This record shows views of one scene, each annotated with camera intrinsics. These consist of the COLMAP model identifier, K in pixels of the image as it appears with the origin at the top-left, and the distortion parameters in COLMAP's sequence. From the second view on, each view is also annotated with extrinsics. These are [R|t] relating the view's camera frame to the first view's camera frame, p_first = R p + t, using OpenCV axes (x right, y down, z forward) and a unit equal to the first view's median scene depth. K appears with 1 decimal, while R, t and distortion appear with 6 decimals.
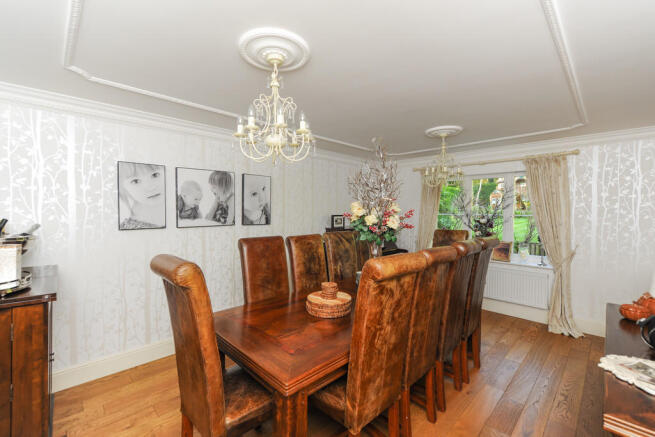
lens RADIAL K [[286.7, 0, 327.5], [0, 286.7, 218.5], [0, 0, 1]] dist [0.000737, 0.000055]
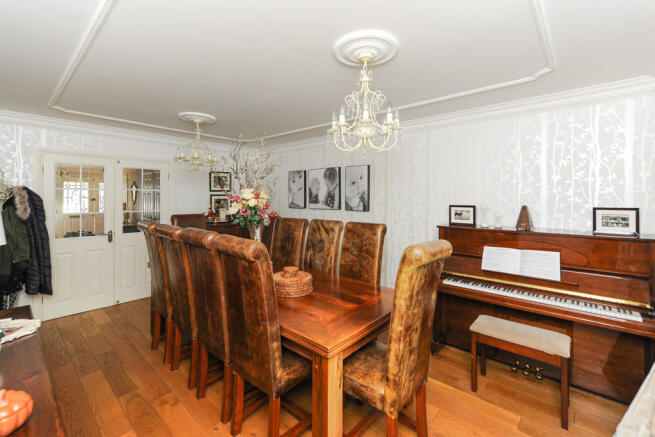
lens RADIAL K [[284.9, 0, 328.7], [0, 284.9, 194.4], [0, 0, 1]] dist [-0.000214, -0.000006]
pose [[0.066506, -0.013785, -0.997691, 0.847125], [-0.036299, 0.999209, -0.016225, -0.019826], [0.997126, 0.037294, 0.065953, 0.828879]]
